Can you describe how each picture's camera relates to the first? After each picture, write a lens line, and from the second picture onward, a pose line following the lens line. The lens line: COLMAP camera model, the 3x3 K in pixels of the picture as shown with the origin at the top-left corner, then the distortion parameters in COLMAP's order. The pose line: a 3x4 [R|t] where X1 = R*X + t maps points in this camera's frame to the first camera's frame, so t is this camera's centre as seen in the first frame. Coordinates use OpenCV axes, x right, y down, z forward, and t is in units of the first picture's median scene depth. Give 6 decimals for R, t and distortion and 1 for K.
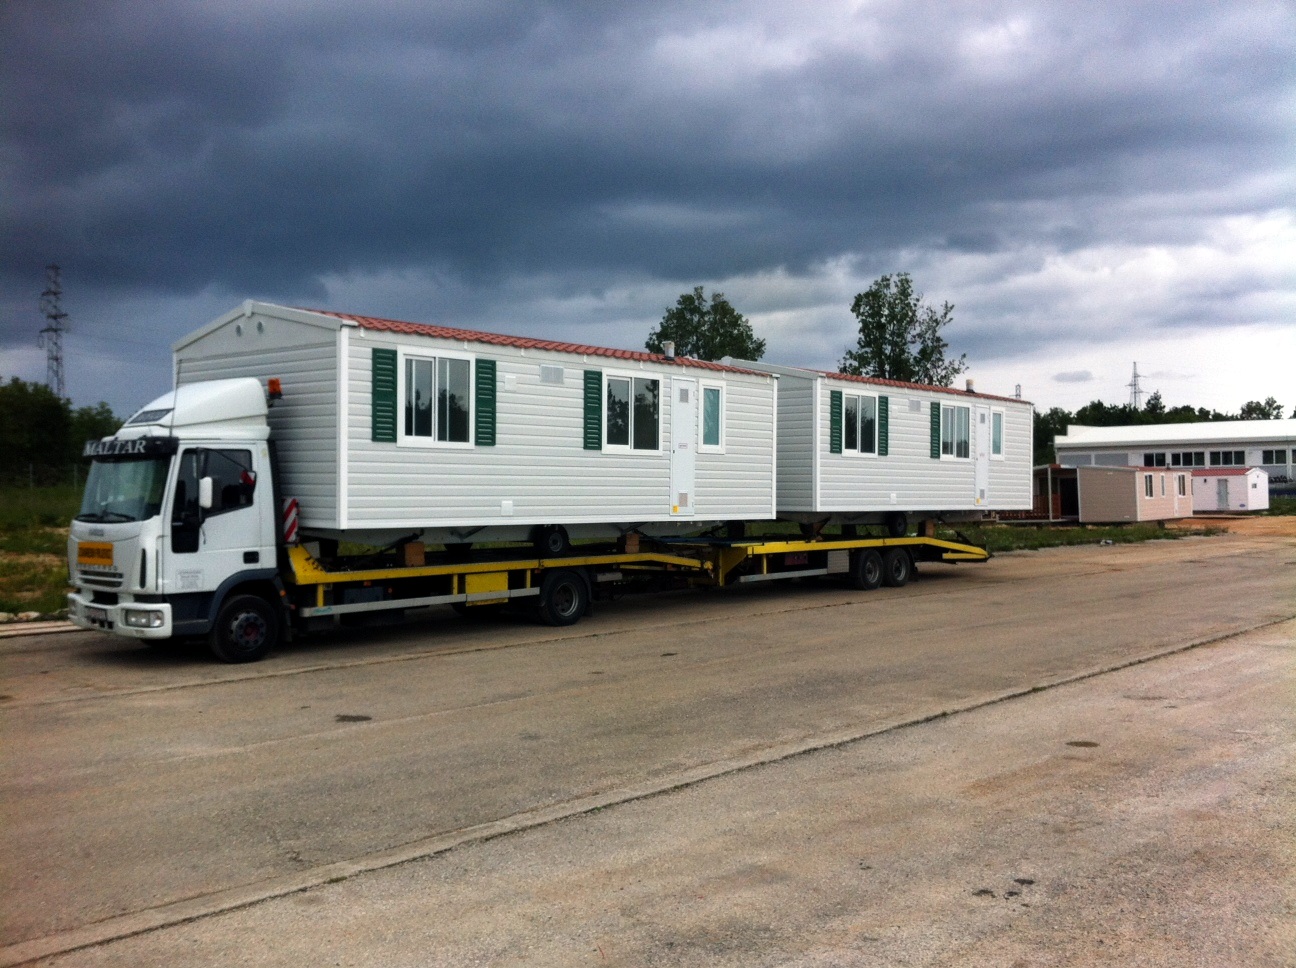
lens RADIAL K [[1187.7, 0, 648.0], [0, 1187.7, 484.0], [0, 0, 1]] dist [0.104433, -0.318925]
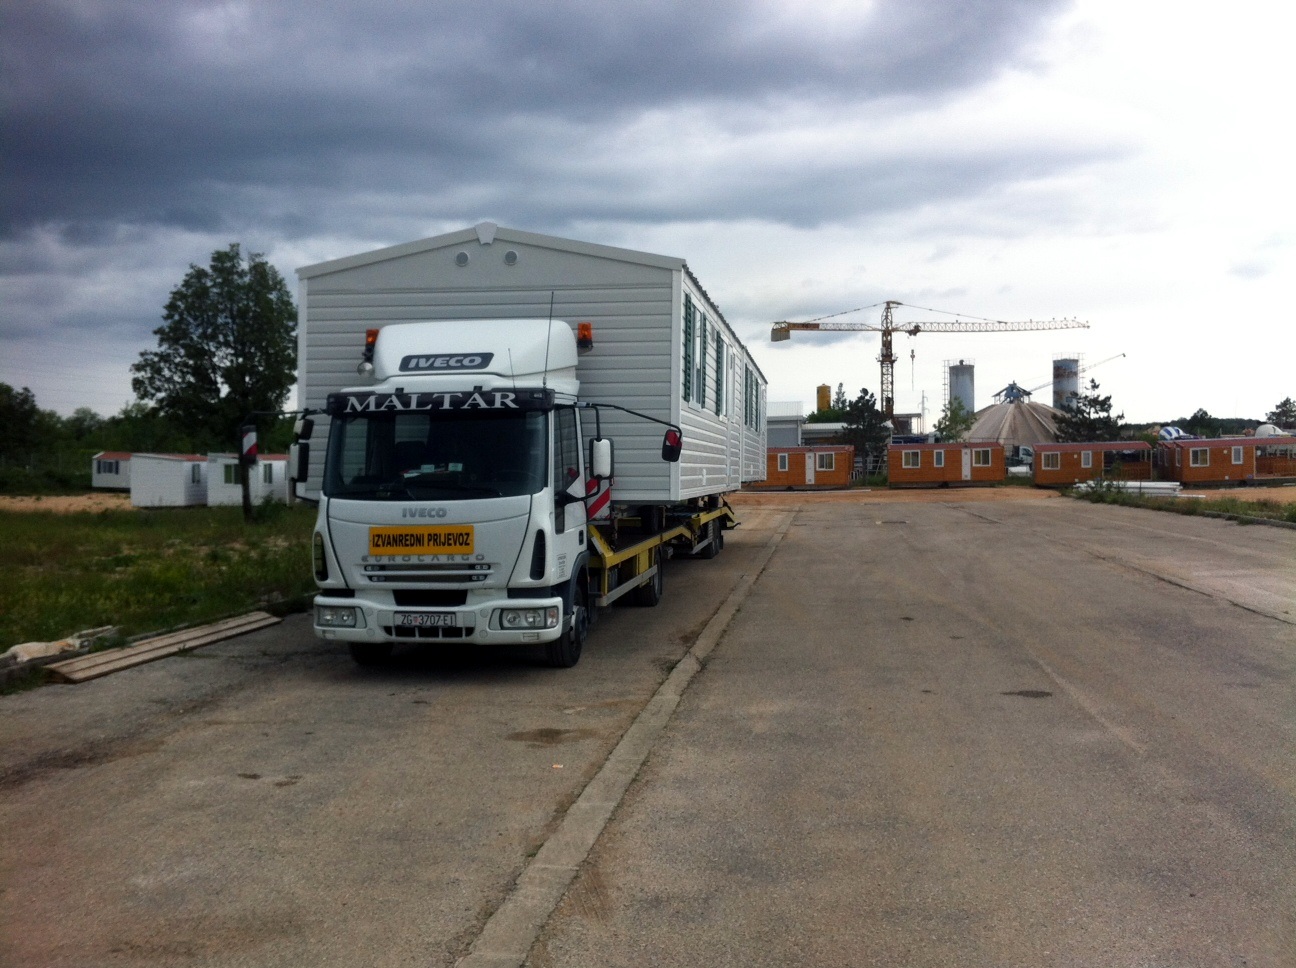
lens RADIAL K [[1187.7, 0, 648.0], [0, 1187.7, 484.0], [0, 0, 1]] dist [0.104433, -0.318925]
pose [[0.830585, -0.018903, 0.556571, -0.653628], [0.011228, 0.999789, 0.017199, 0.009408], [-0.556779, -0.008036, 0.830622, 0.252308]]
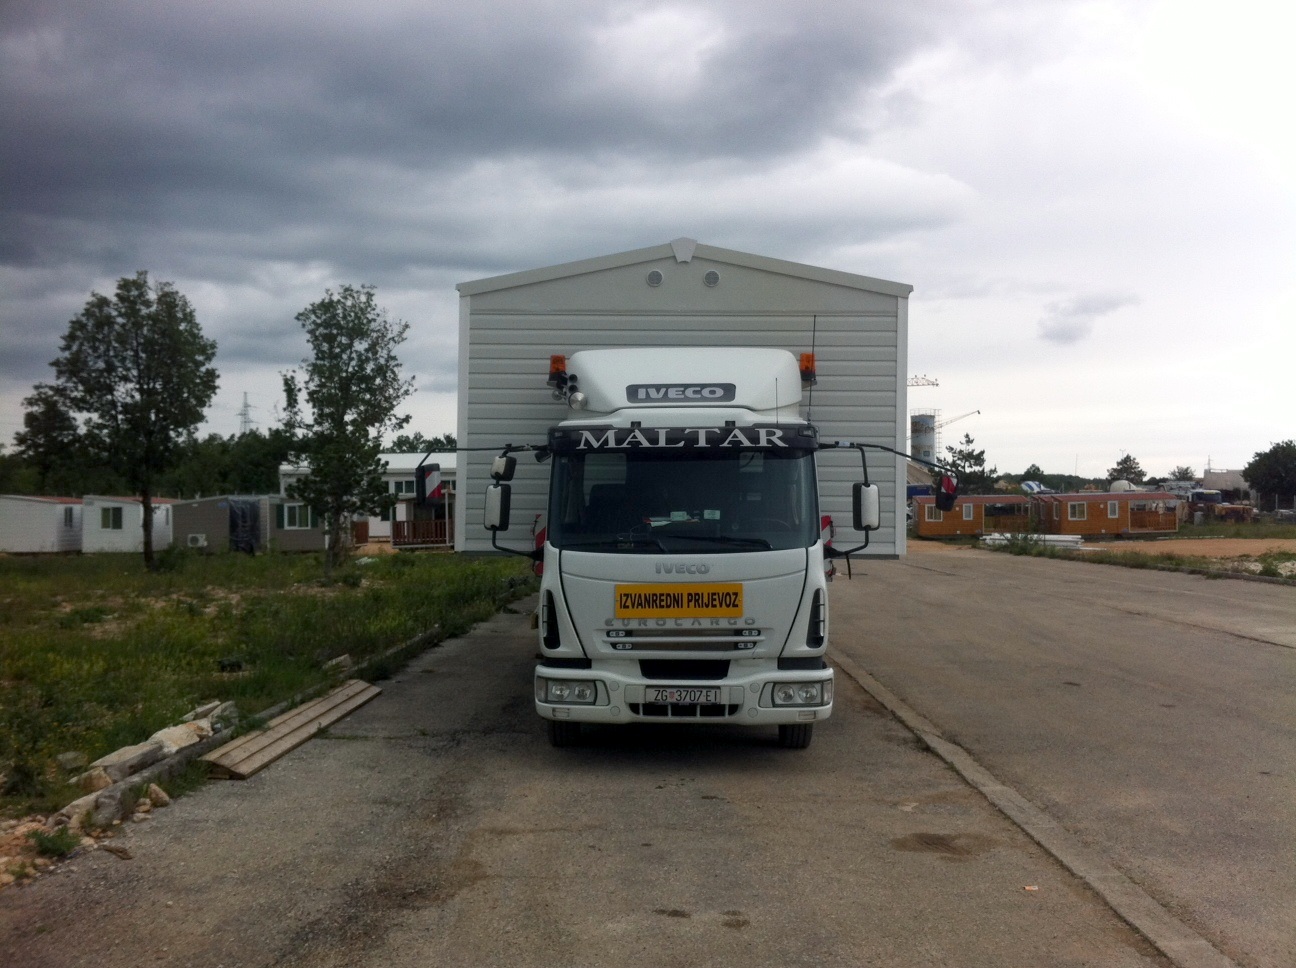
lens RADIAL K [[1187.7, 0, 648.0], [0, 1187.7, 484.0], [0, 0, 1]] dist [0.104433, -0.318925]
pose [[0.756165, 0.014368, 0.654224, -0.765761], [0.000553, 0.999745, -0.022596, 0.008287], [-0.654381, 0.017448, 0.755964, 0.452897]]
